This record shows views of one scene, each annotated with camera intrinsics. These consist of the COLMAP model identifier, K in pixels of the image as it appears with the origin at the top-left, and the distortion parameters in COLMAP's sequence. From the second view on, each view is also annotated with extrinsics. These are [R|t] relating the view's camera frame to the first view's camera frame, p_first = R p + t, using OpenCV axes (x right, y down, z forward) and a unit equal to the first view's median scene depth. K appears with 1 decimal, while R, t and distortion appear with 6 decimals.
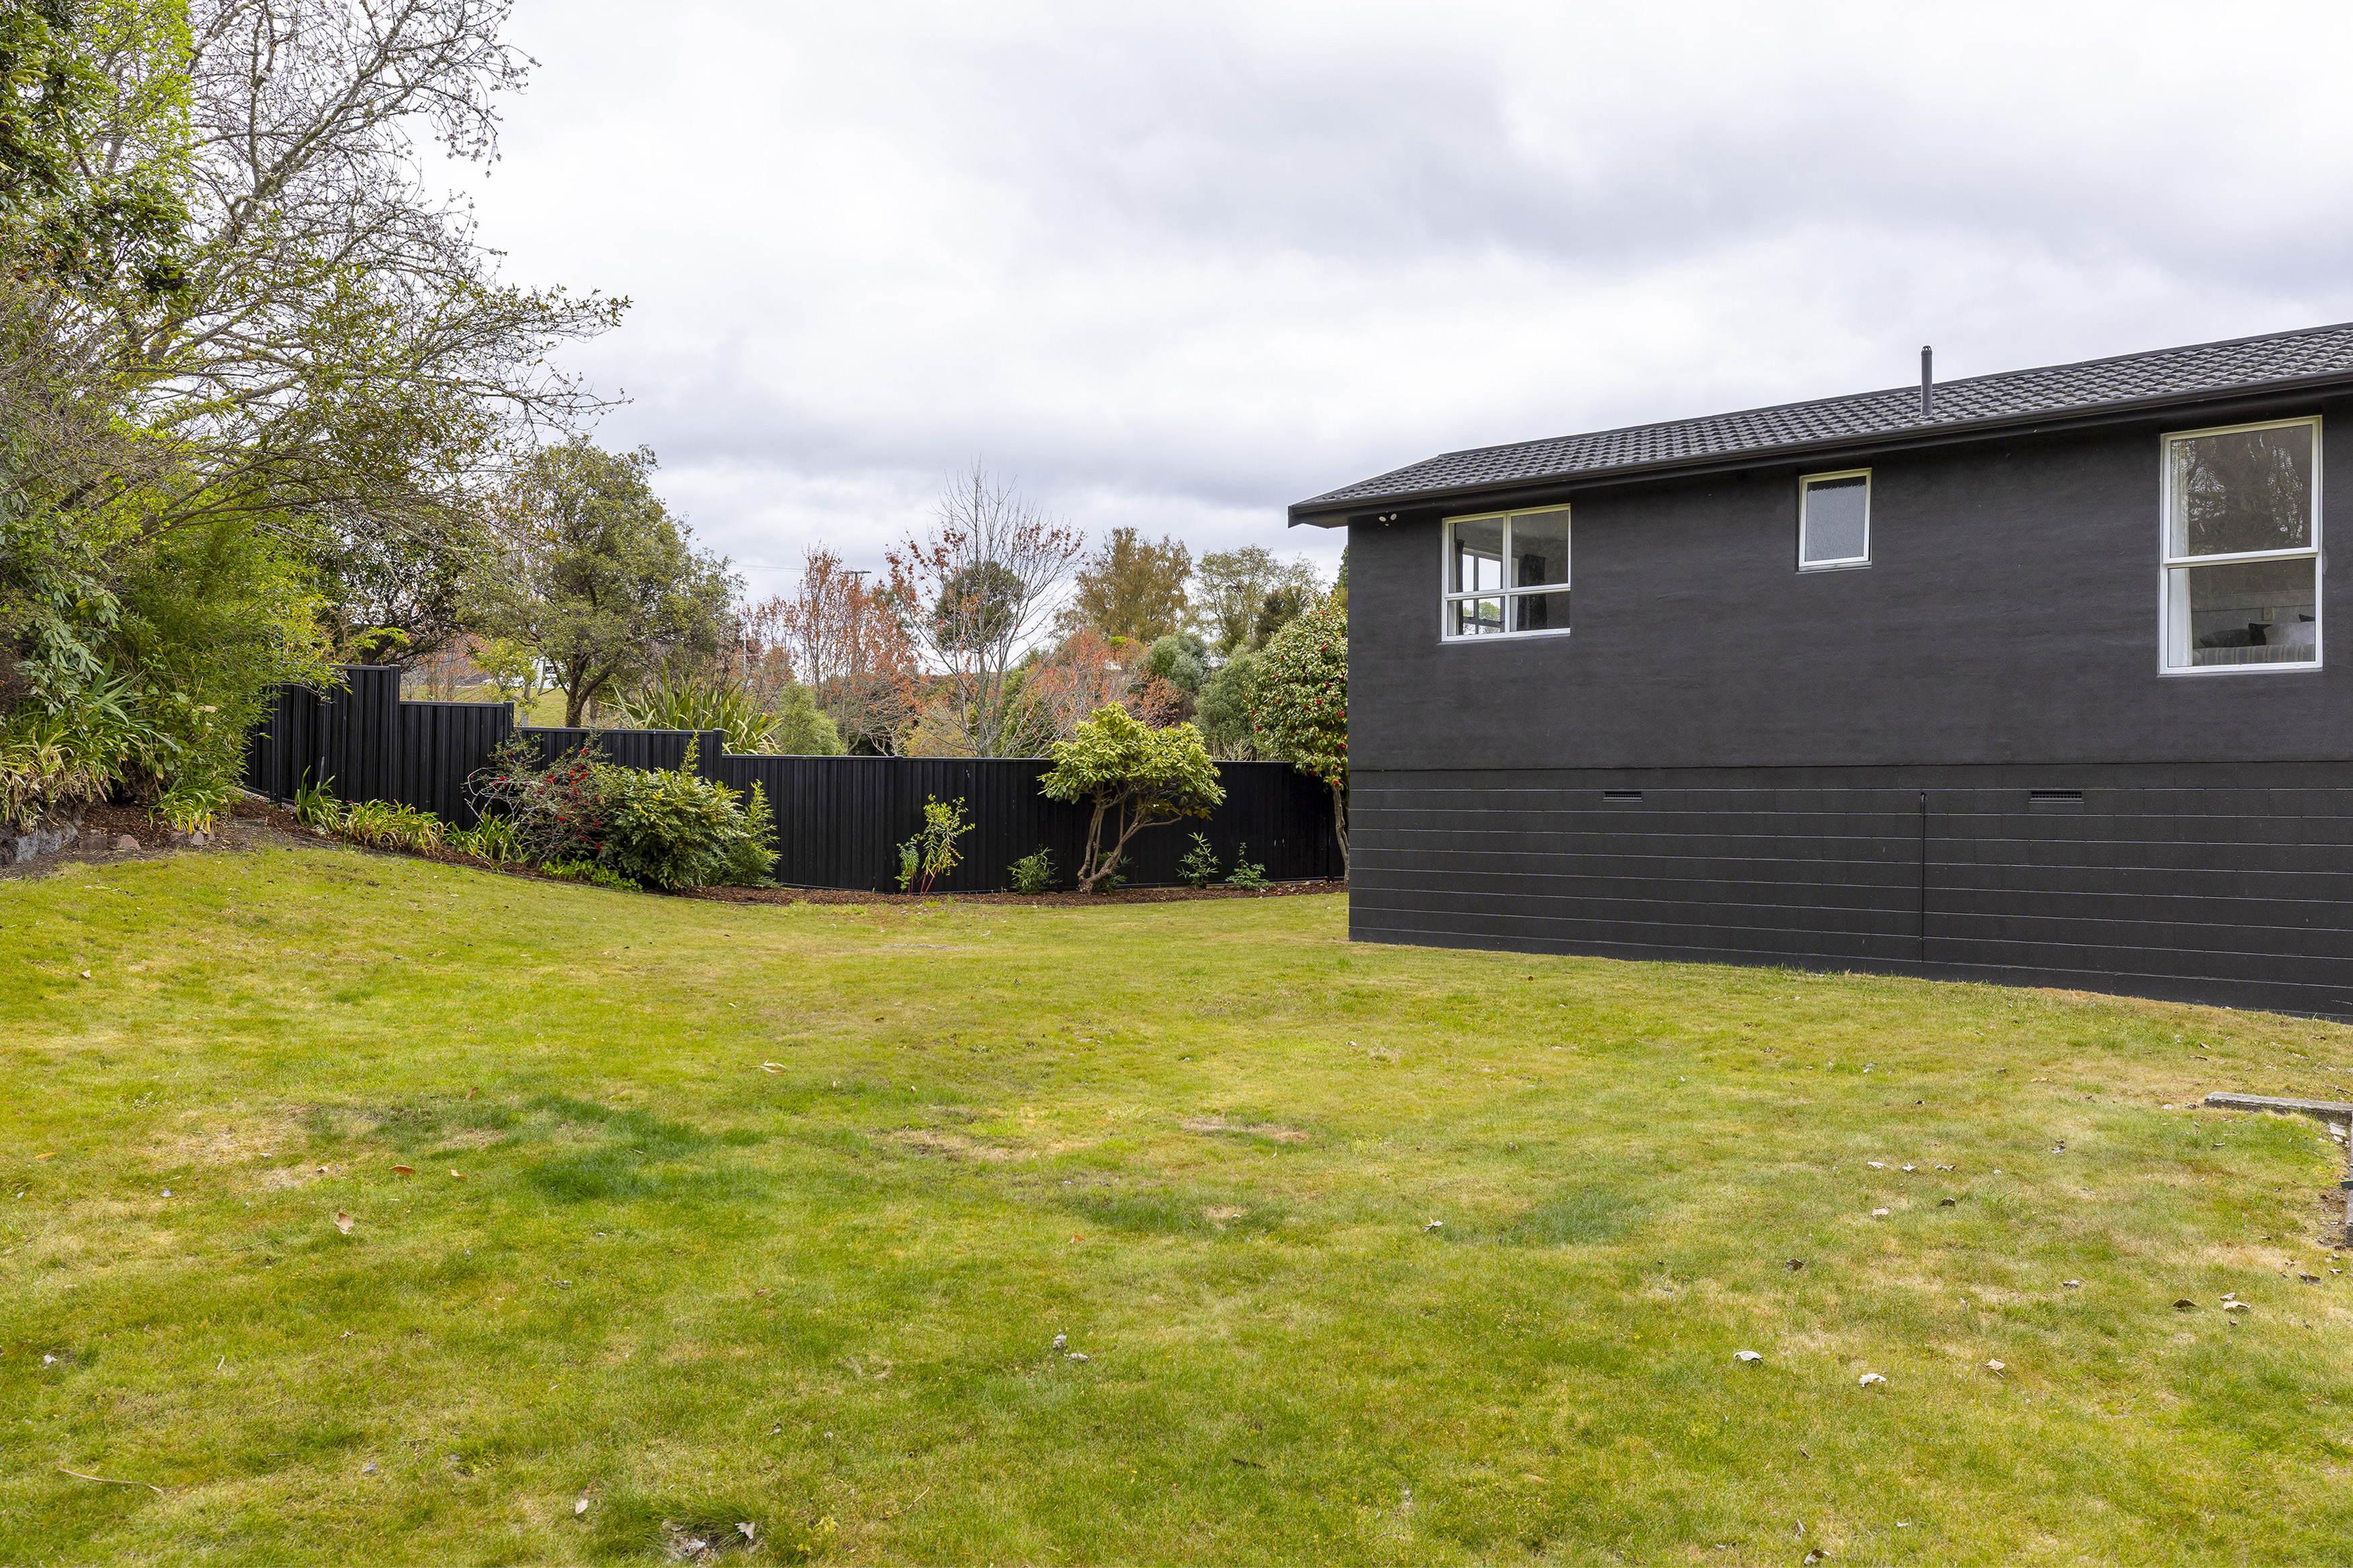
lens RADIAL K [[1800.8, 0, 1182.3], [0, 1800.8, 783.3], [0, 0, 1]] dist [0.007673, 0.004061]
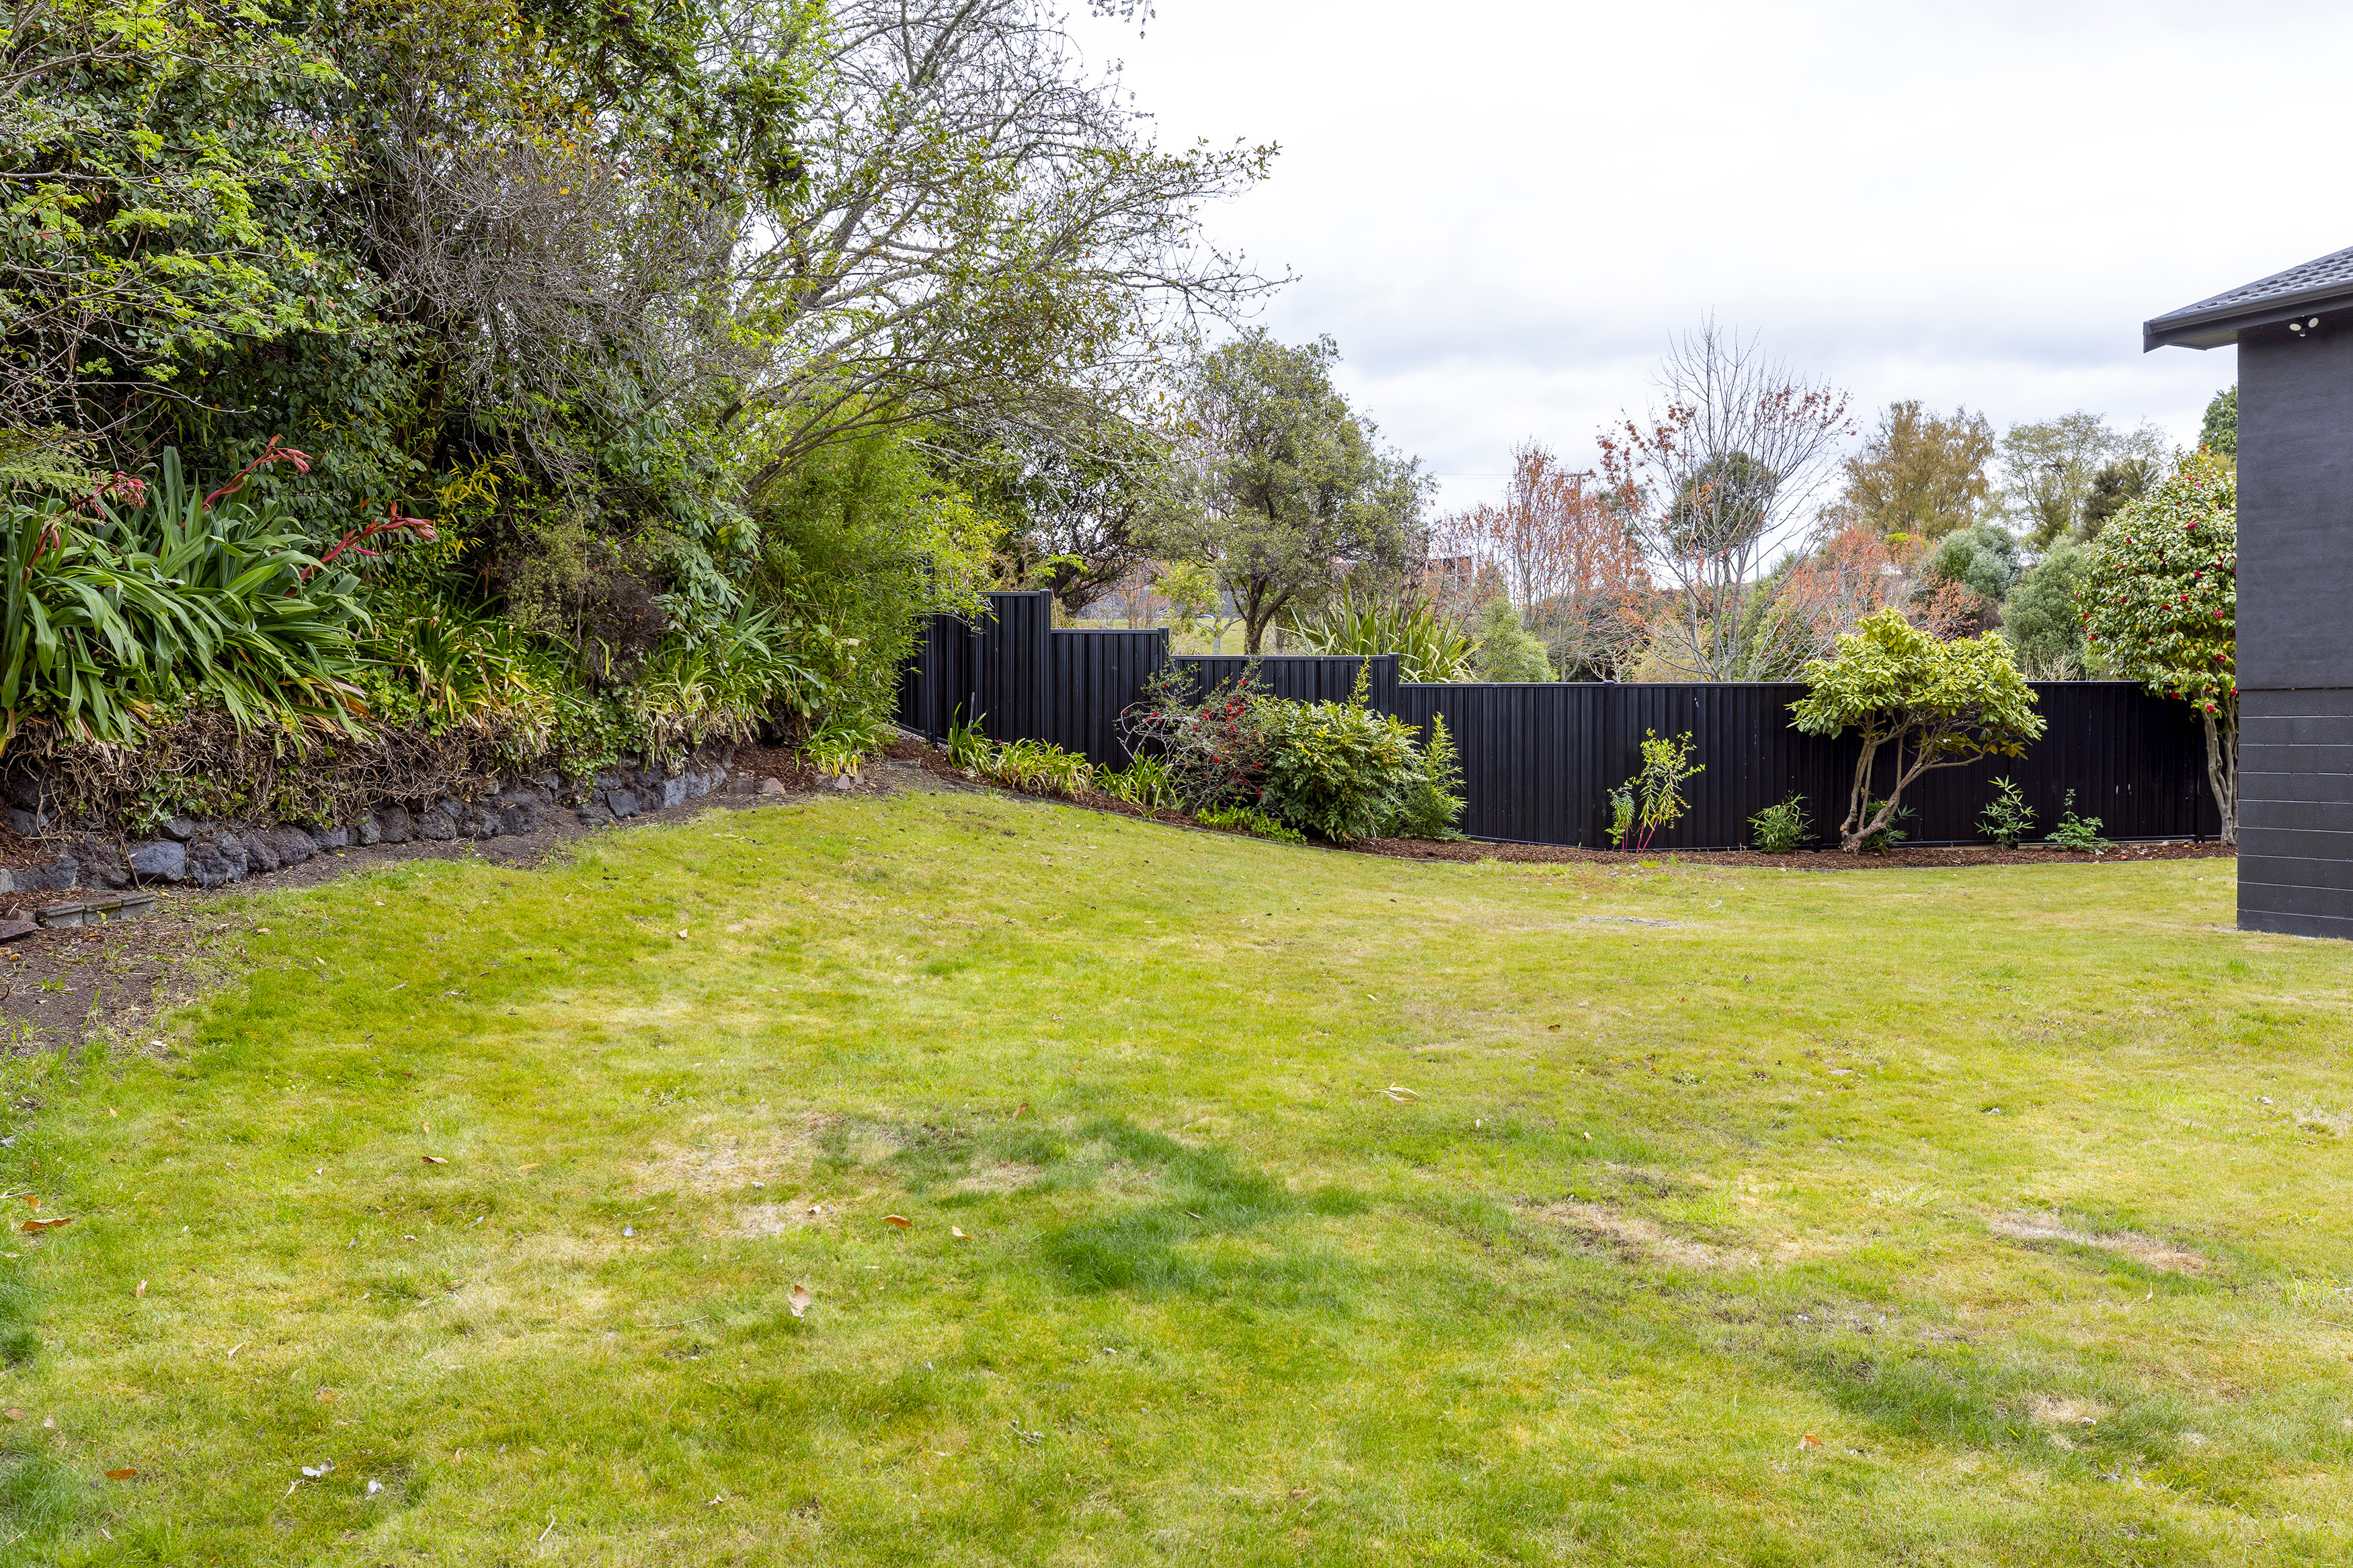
lens RADIAL K [[1982.5, 0, 1192.0], [0, 1982.5, 761.5], [0, 0, 1]] dist [0.008094, -0.005413]
pose [[0.929239, -0.001468, -0.369476, -0.001609], [0.009706, 0.999744, 0.020441, 0.001183], [0.369351, -0.022581, 0.929015, 0.140269]]
